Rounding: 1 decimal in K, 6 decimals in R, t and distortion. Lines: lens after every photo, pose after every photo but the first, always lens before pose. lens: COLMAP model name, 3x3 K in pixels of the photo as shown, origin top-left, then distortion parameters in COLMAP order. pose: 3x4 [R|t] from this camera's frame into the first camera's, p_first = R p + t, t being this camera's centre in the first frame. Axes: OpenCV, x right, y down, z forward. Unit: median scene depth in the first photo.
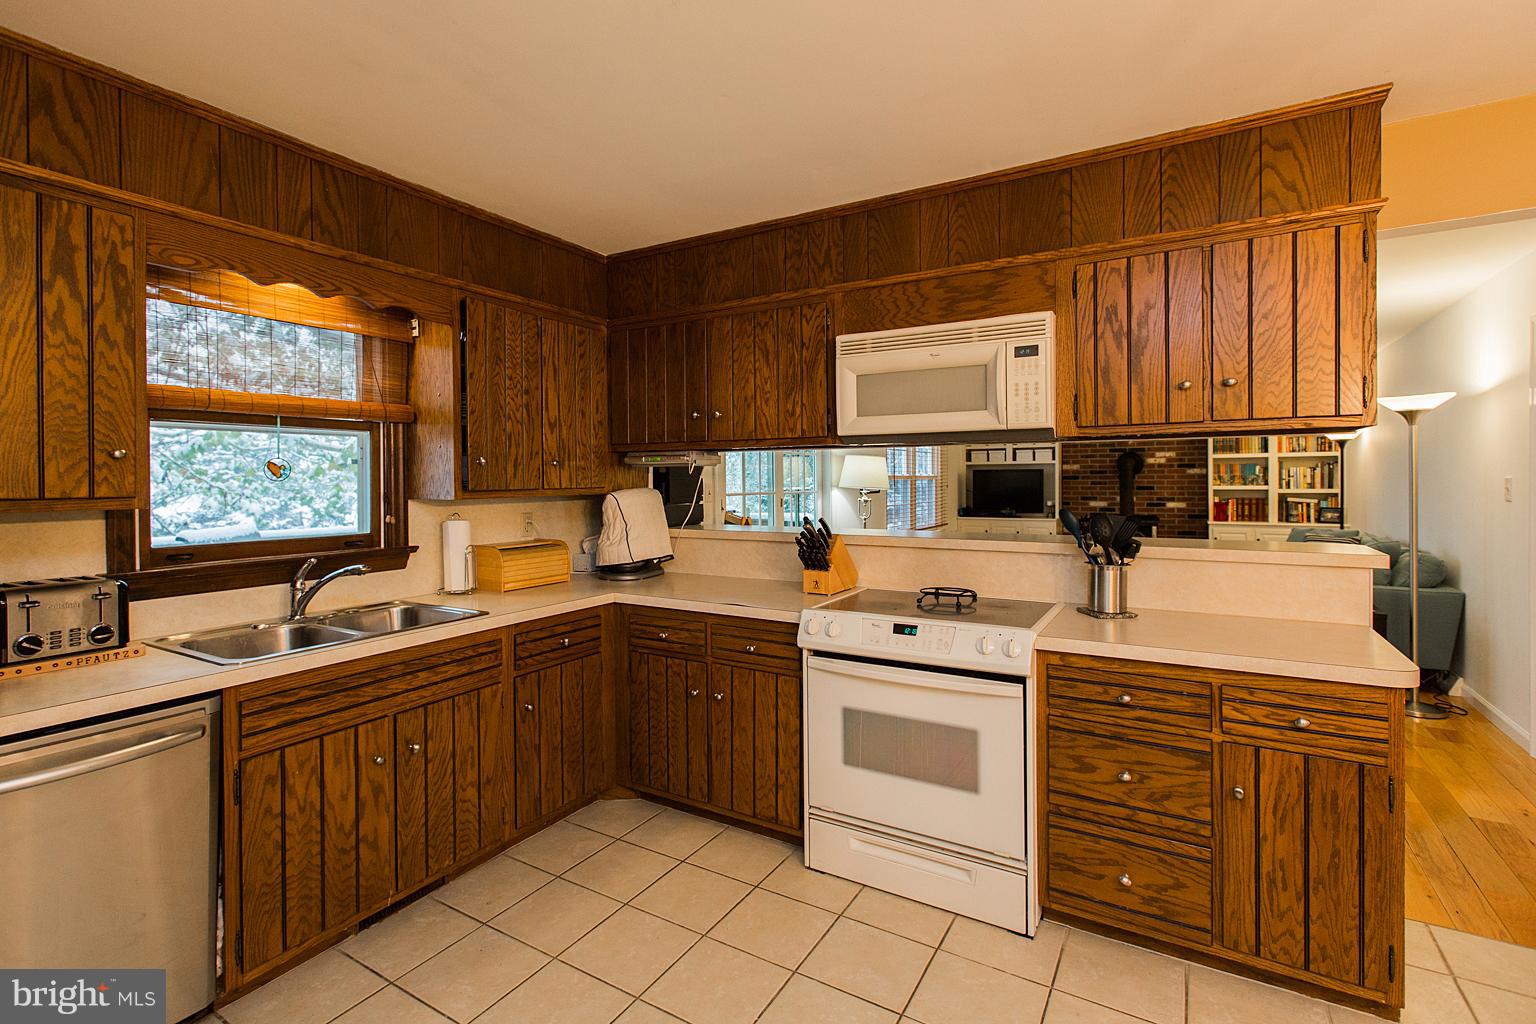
lens RADIAL K [[721.4, 0, 739.9], [0, 721.4, 488.7], [0, 0, 1]] dist [0.000527, 0.000361]
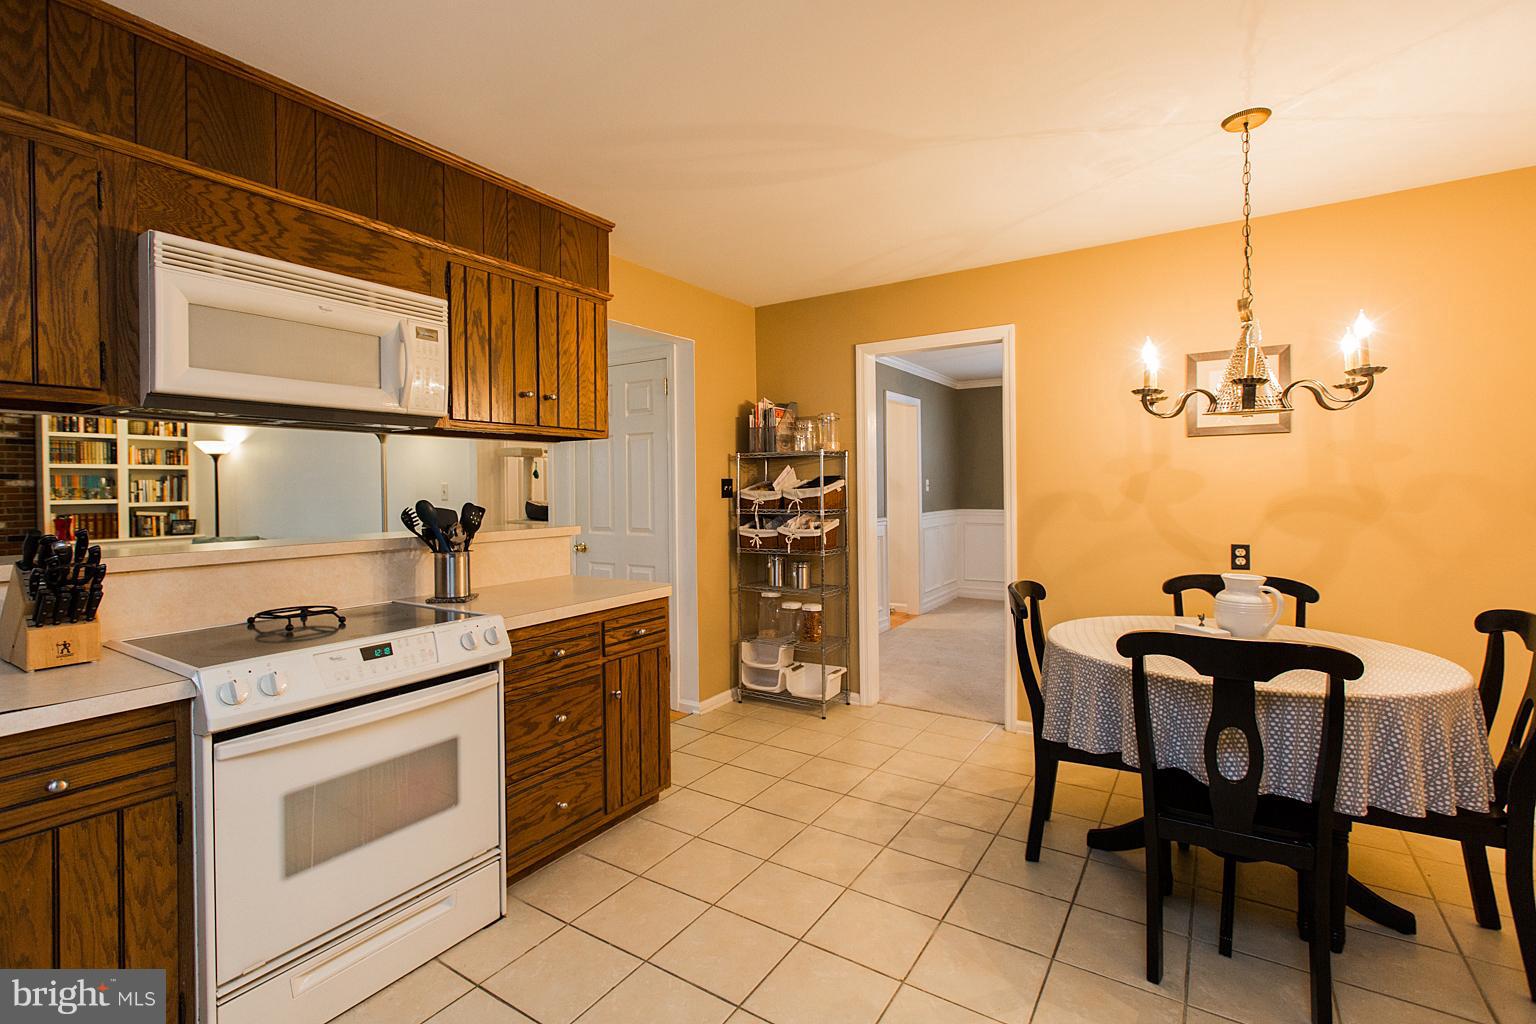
lens RADIAL K [[698.9, 0, 745.8], [0, 698.9, 498.0], [0, 0, 1]] dist [-0.001900, -0.000880]
pose [[0.033594, -0.007684, 0.999406, -0.454735], [0.025199, 0.999659, 0.006839, 0.026871], [-0.999118, 0.024954, 0.033776, 0.489403]]
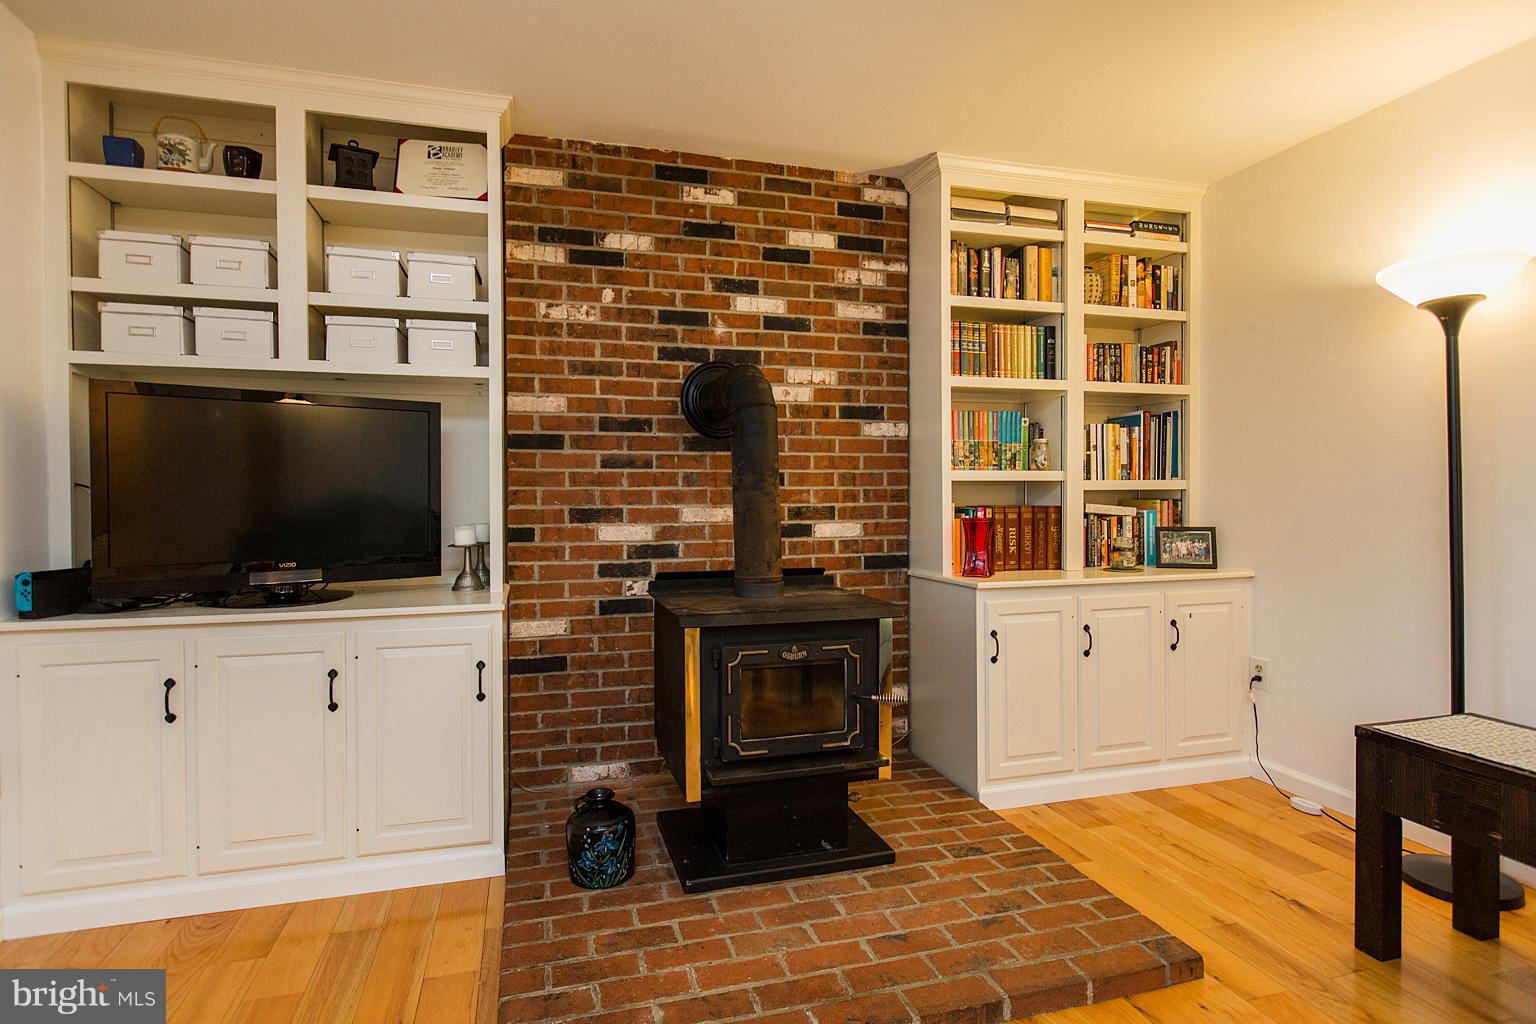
lens RADIAL K [[801.7, 0, 765.0], [0, 801.7, 505.2], [0, 0, 1]] dist [0.005237, 0.000780]
pose [[0.668404, -0.001288, 0.743797, 1.047770], [0.012081, 0.999885, -0.009124, 0.048081], [-0.743700, 0.015084, 0.668343, 2.654442]]
